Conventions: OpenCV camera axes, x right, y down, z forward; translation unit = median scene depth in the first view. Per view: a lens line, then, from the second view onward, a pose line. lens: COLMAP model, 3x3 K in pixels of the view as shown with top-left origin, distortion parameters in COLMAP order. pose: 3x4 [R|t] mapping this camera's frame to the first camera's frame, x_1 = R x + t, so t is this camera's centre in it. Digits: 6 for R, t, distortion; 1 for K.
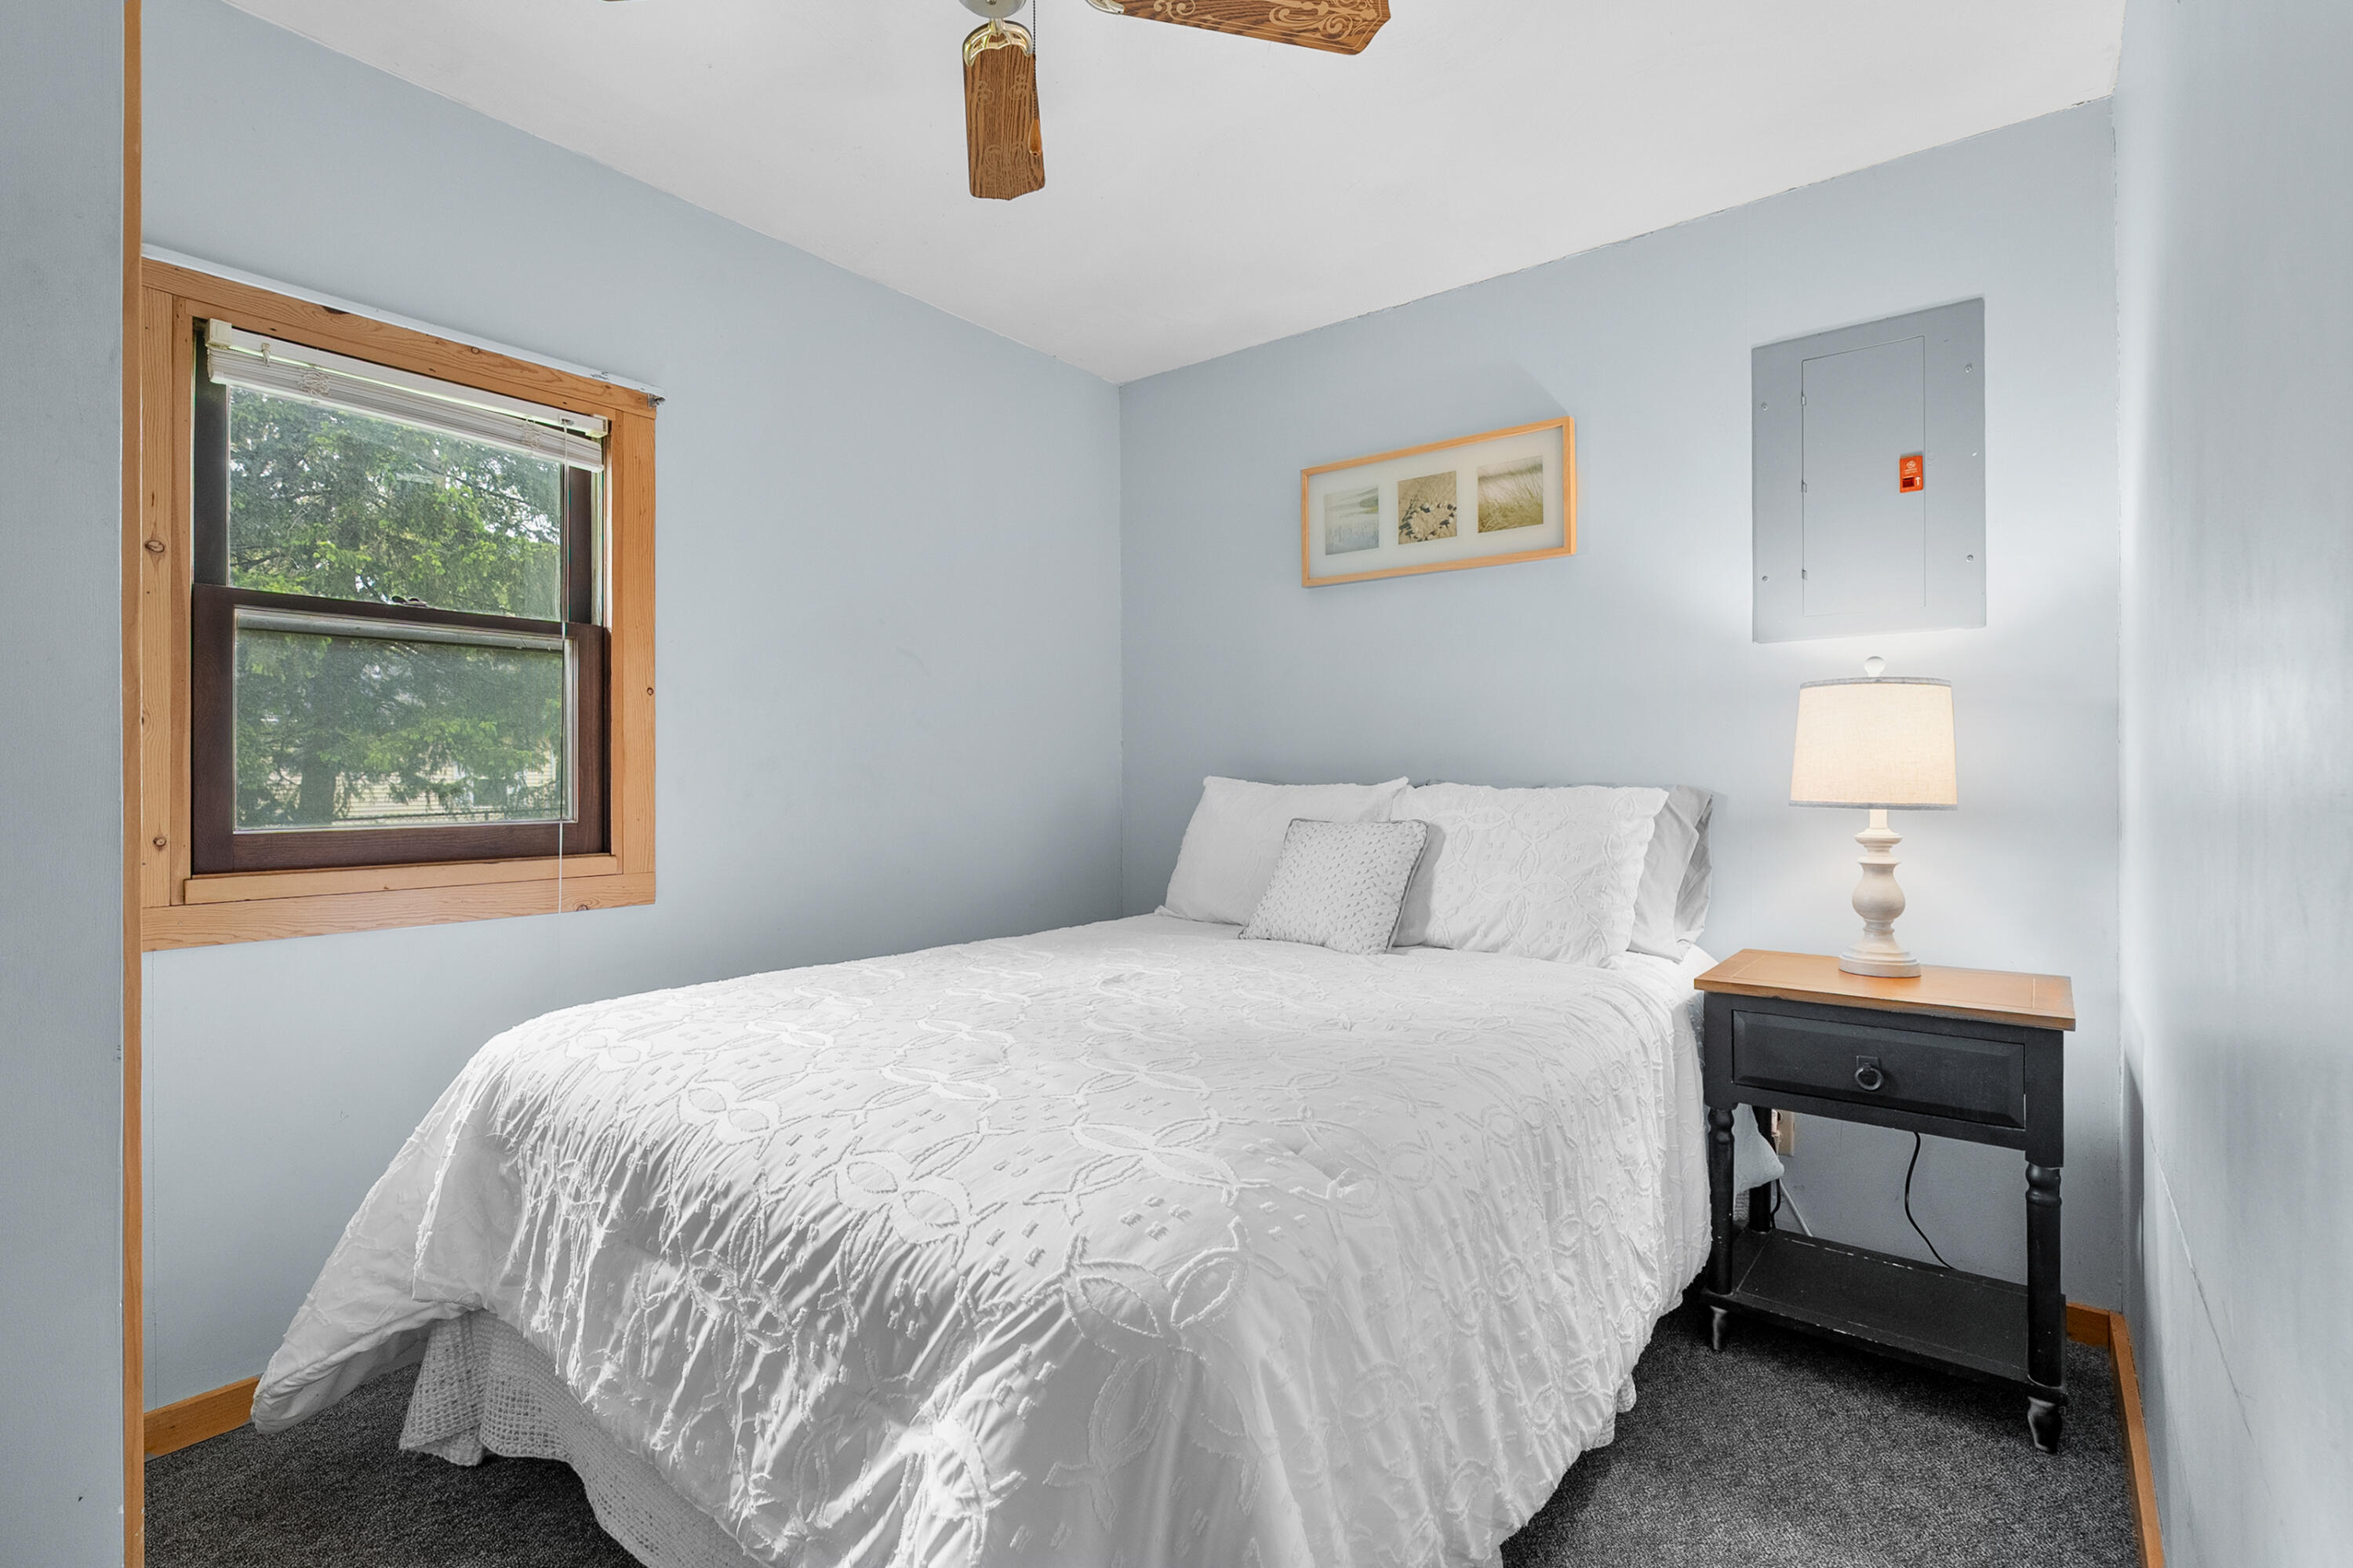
lens RADIAL K [[1073.8, 0, 1175.3], [0, 1073.8, 779.5], [0, 0, 1]] dist [-0.002146, 0.000409]
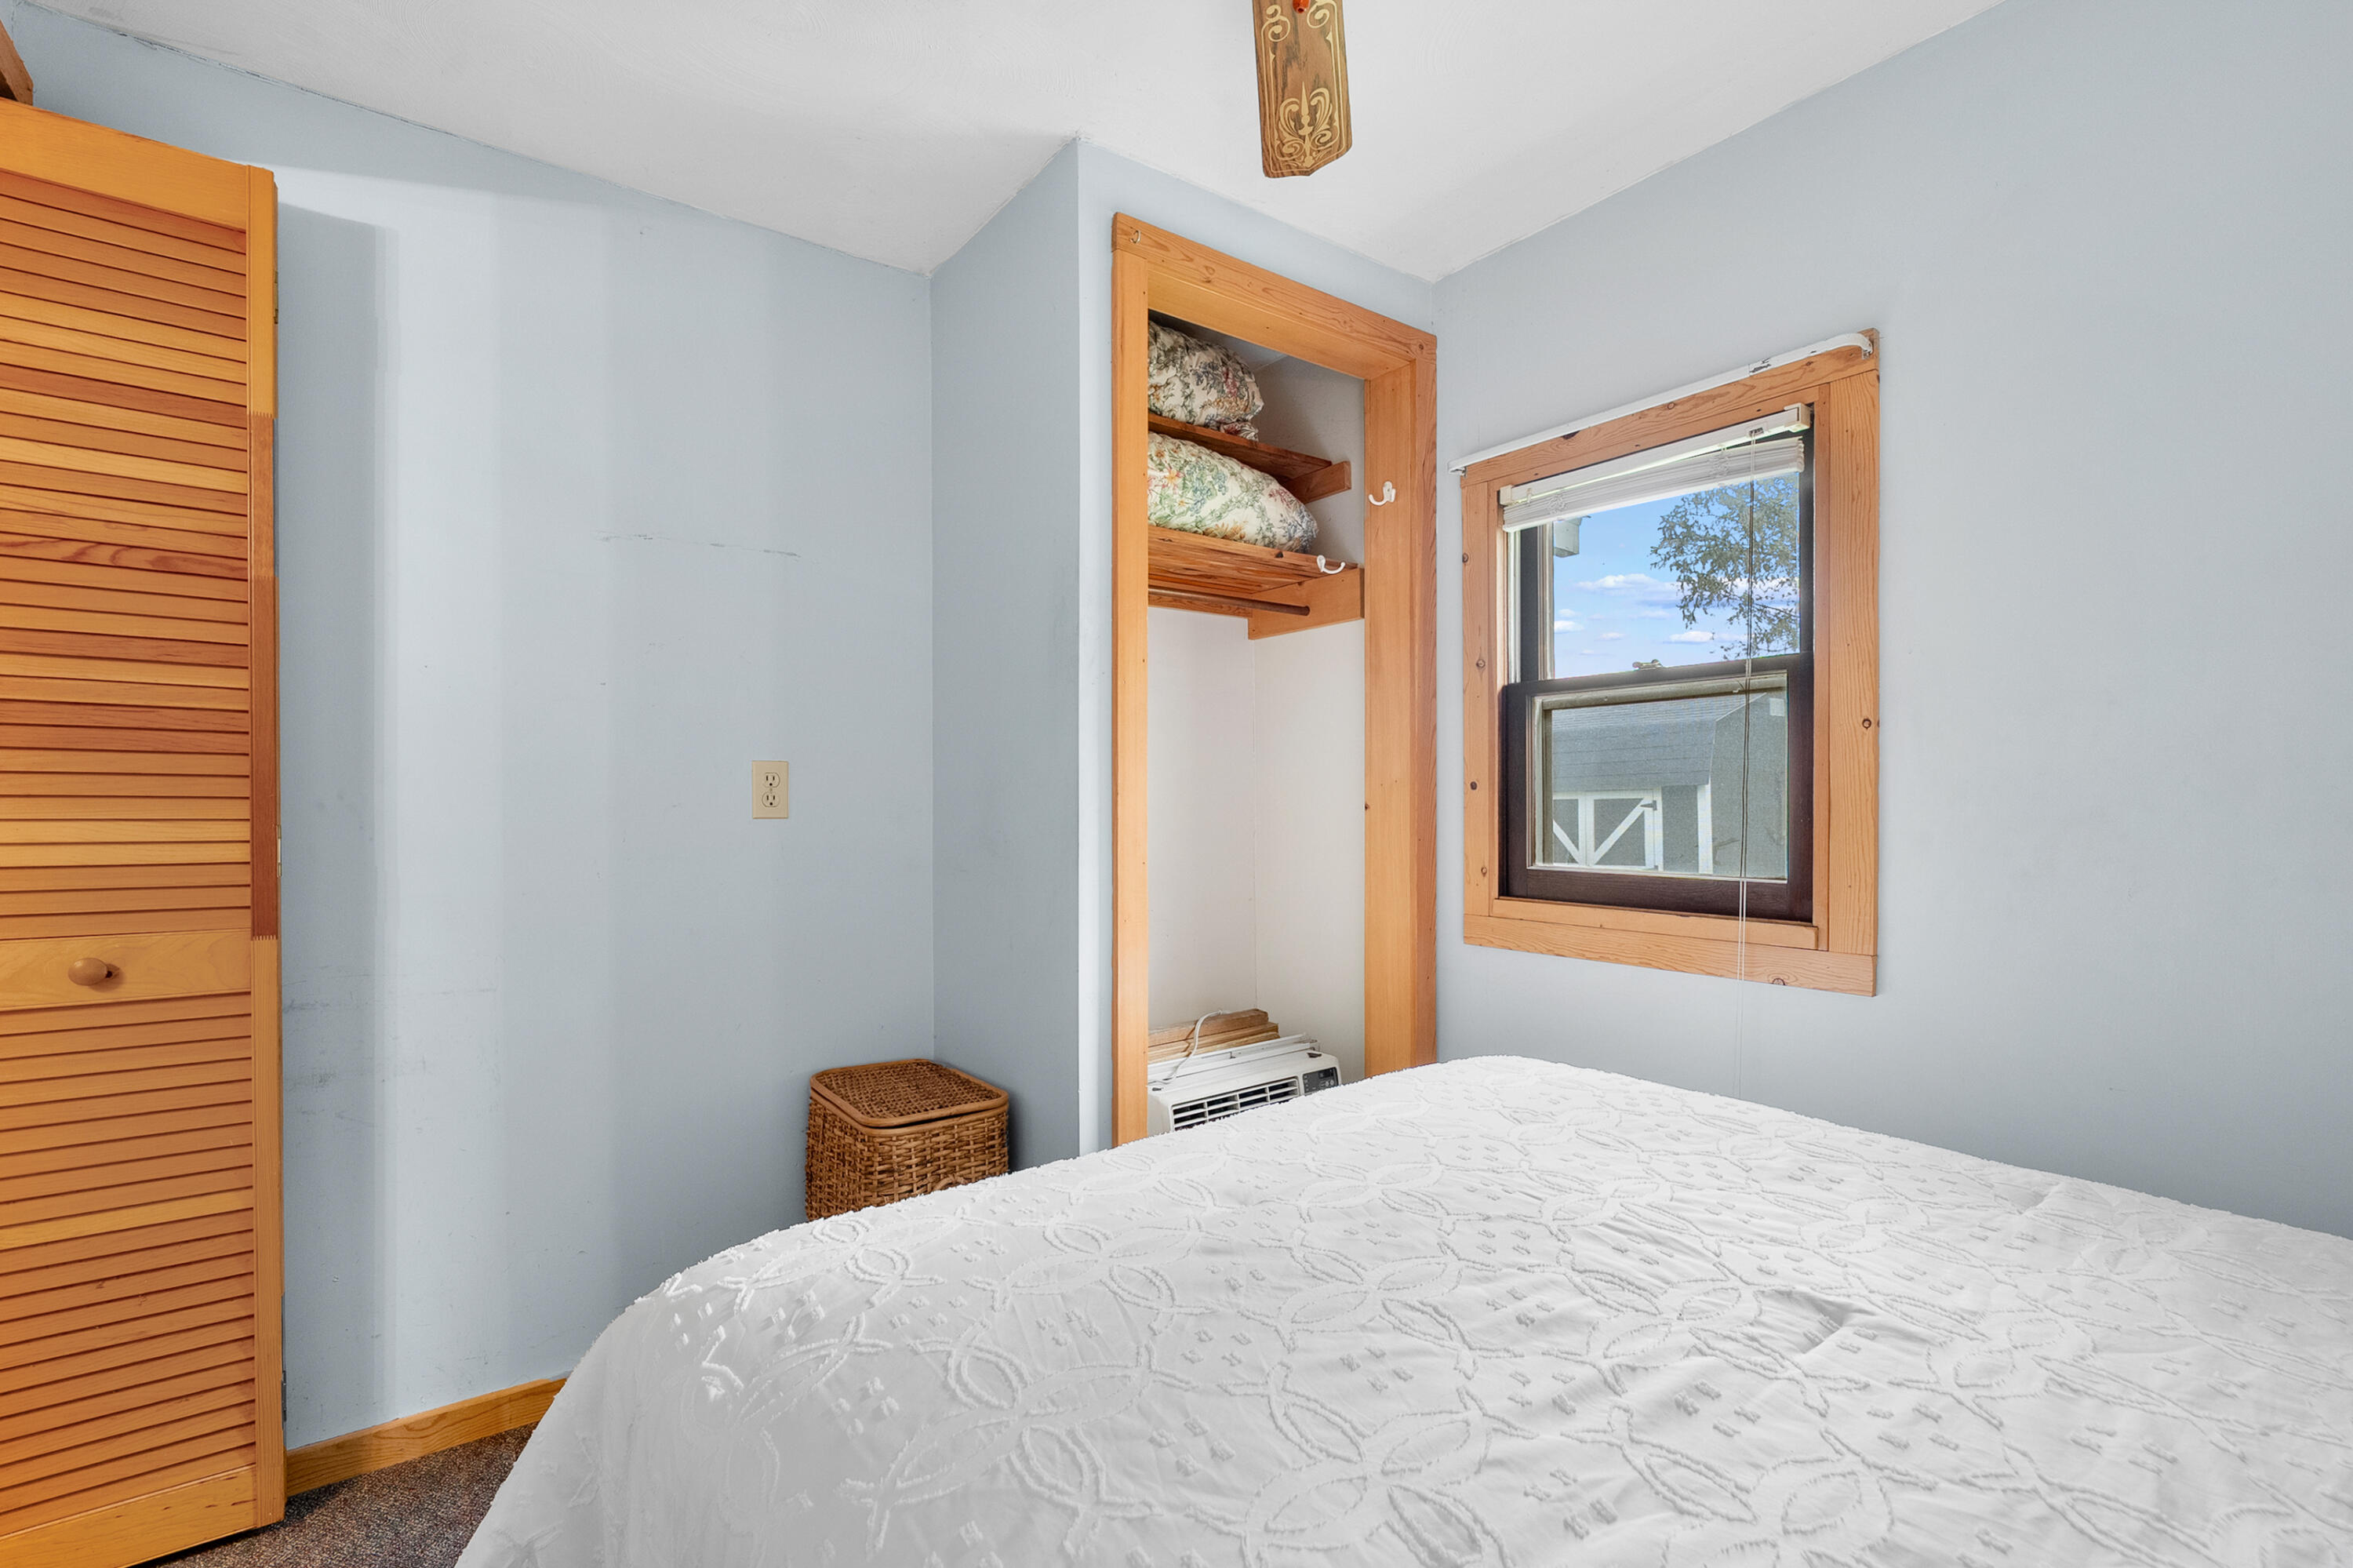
lens RADIAL K [[1080.2, 0, 1171.4], [0, 1080.2, 806.2], [0, 0, 1]] dist [0.002474, 0.000321]
pose [[-0.257617, 0.014868, -0.966133, 0.472177], [0.005896, 0.999887, 0.013815, -0.042533], [0.966229, -0.002138, -0.257676, 0.841652]]
